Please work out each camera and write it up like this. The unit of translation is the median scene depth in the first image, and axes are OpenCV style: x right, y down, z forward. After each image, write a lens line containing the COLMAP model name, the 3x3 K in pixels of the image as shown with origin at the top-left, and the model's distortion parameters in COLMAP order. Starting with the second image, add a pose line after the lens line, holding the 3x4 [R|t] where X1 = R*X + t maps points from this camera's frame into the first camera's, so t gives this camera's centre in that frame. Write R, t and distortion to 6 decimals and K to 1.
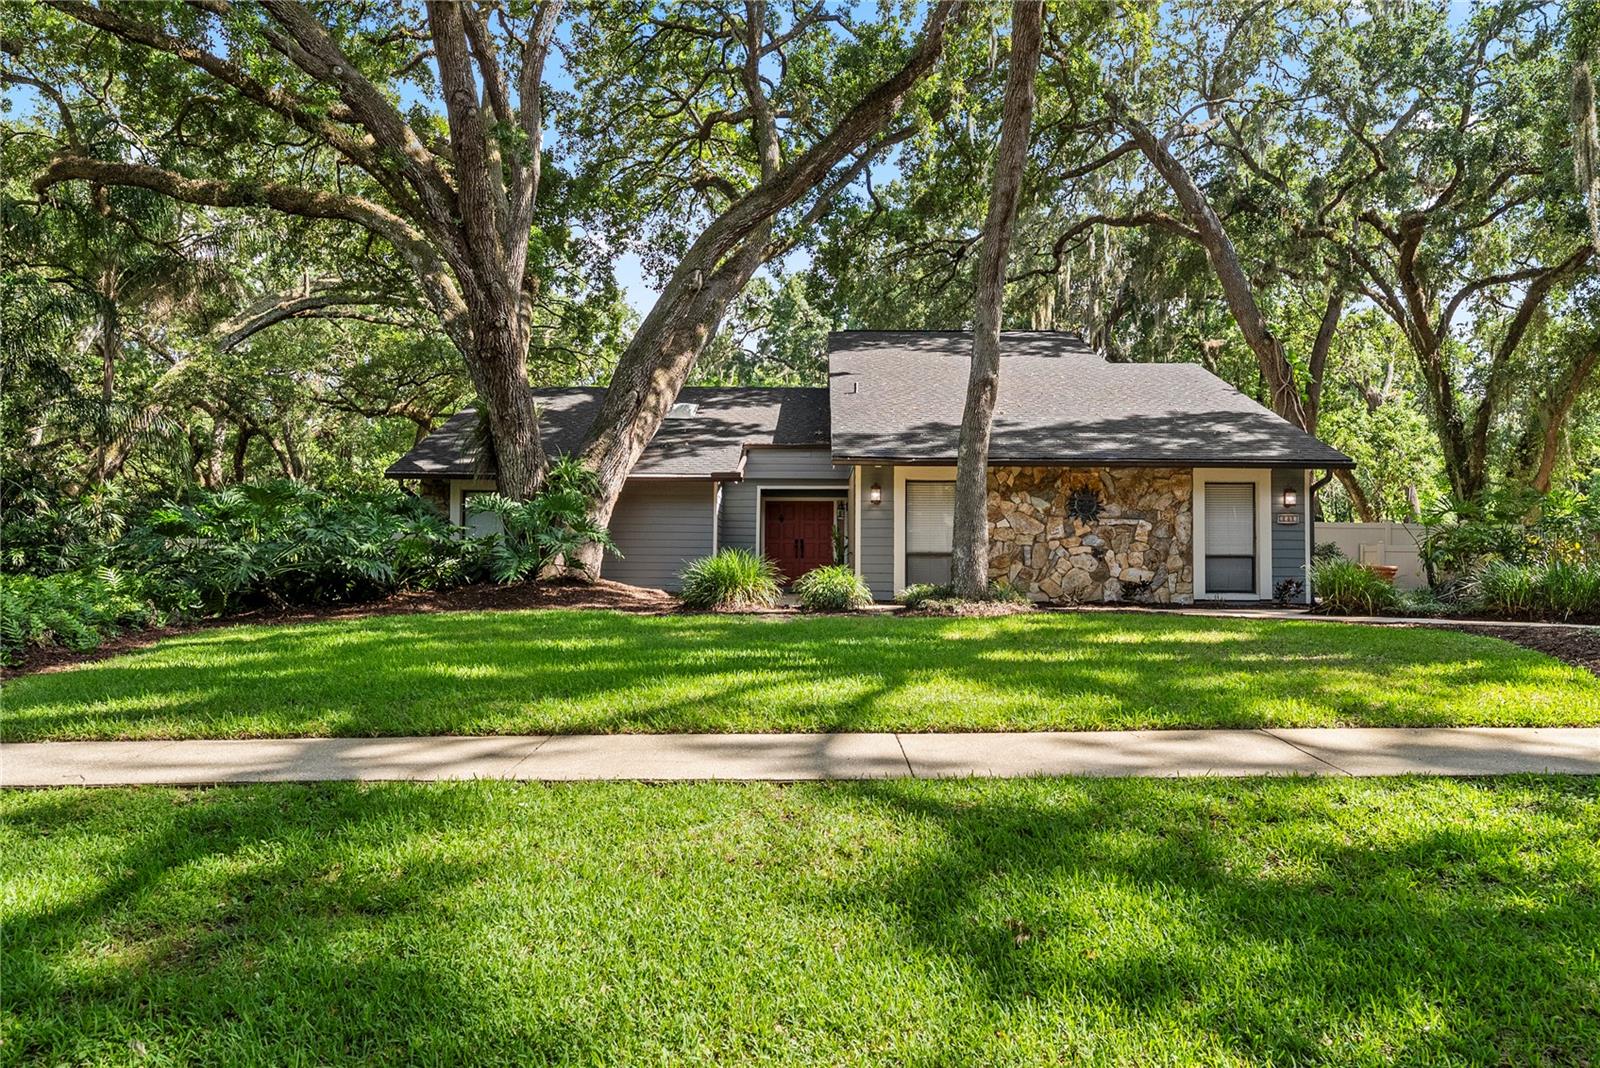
lens RADIAL K [[1102.7, 0, 795.8], [0, 1102.7, 513.6], [0, 0, 1]] dist [-0.002382, 0.000095]
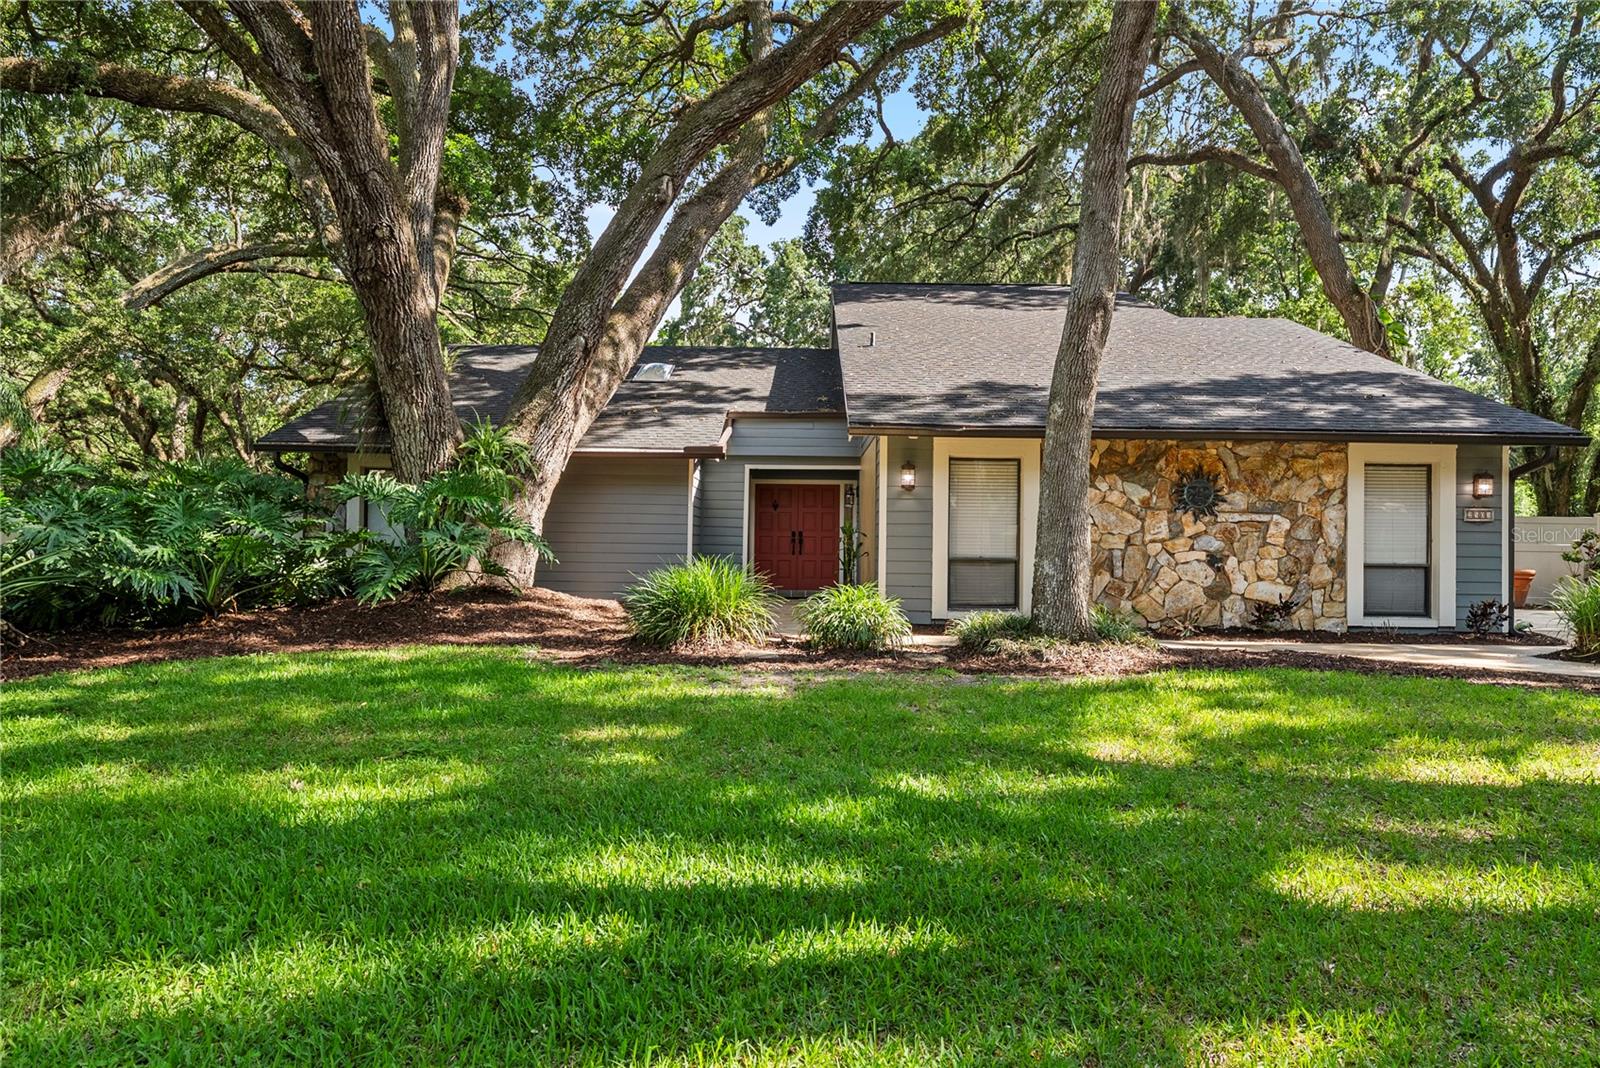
lens RADIAL K [[1022.6, 0, 800.4], [0, 1022.6, 521.3], [0, 0, 1]] dist [0.003565, 0.000912]
pose [[0.999887, 0.006371, 0.013636, -0.006317], [-0.006738, 0.999612, 0.027030, -0.005820], [-0.013459, -0.027119, 0.999542, 0.314847]]
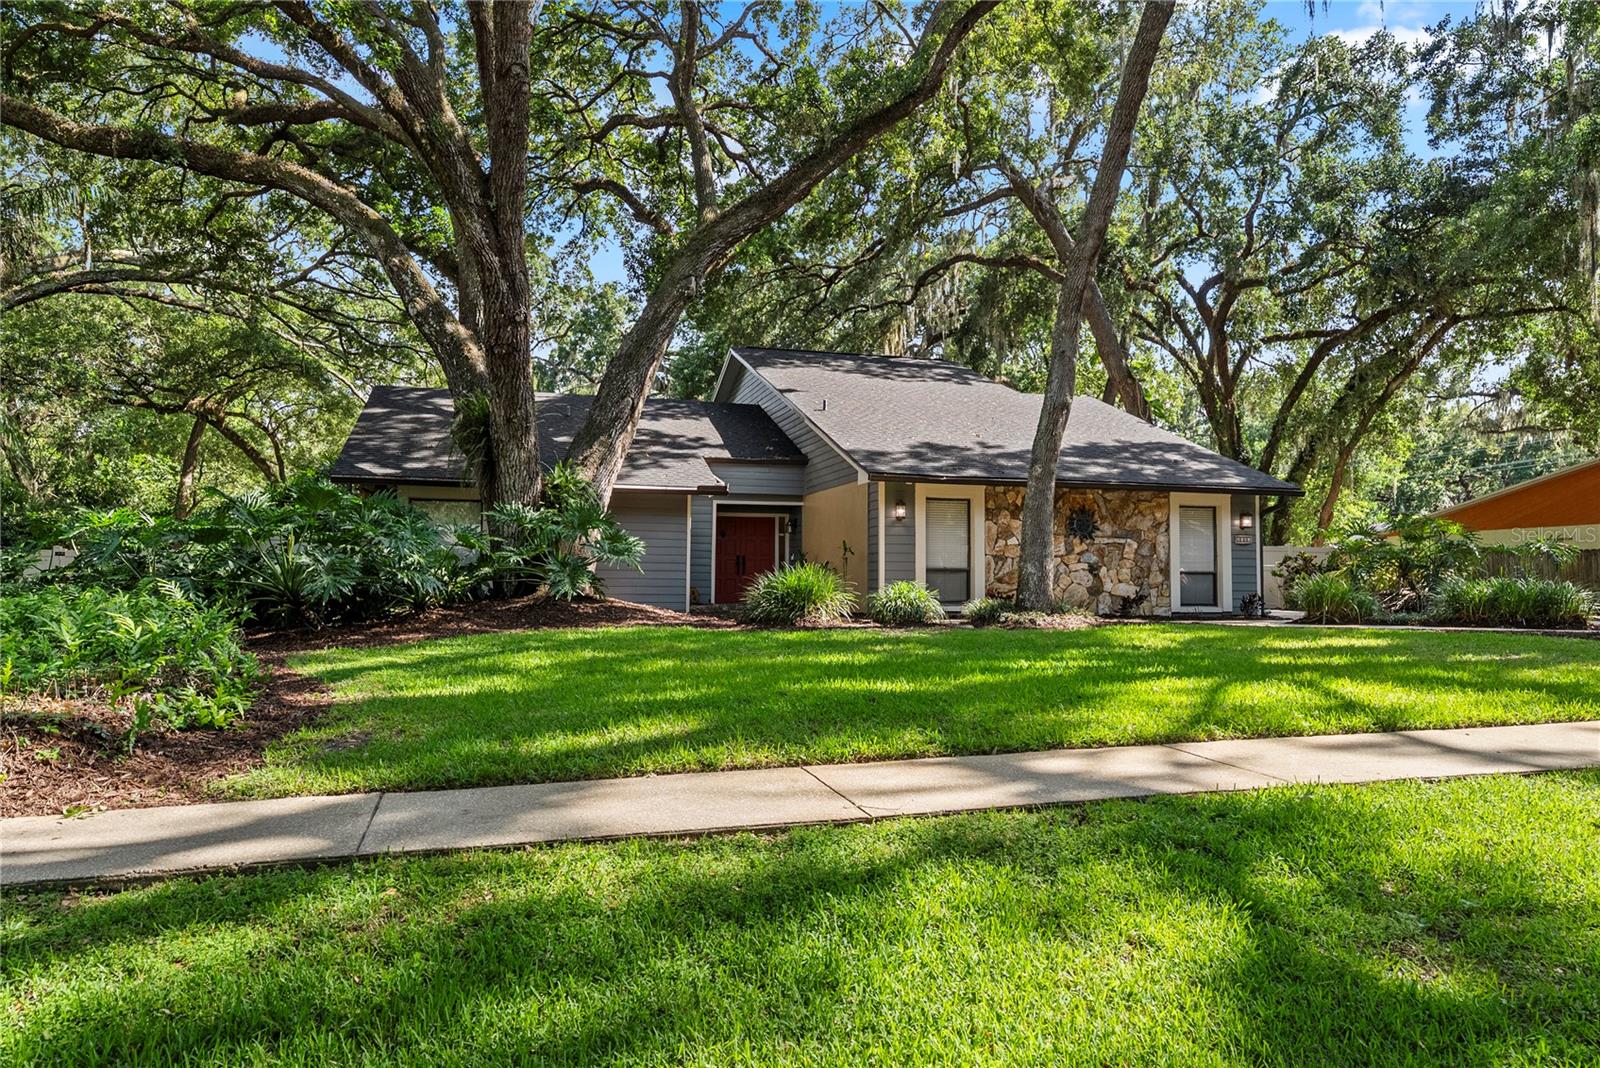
lens RADIAL K [[1102.7, 0, 795.8], [0, 1102.7, 513.6], [0, 0, 1]] dist [-0.002382, 0.000095]
pose [[0.958850, 0.018493, 0.283312, -0.290255], [-0.013304, 0.999707, -0.020229, 0.006603], [-0.283603, 0.015627, 0.958815, 0.049030]]
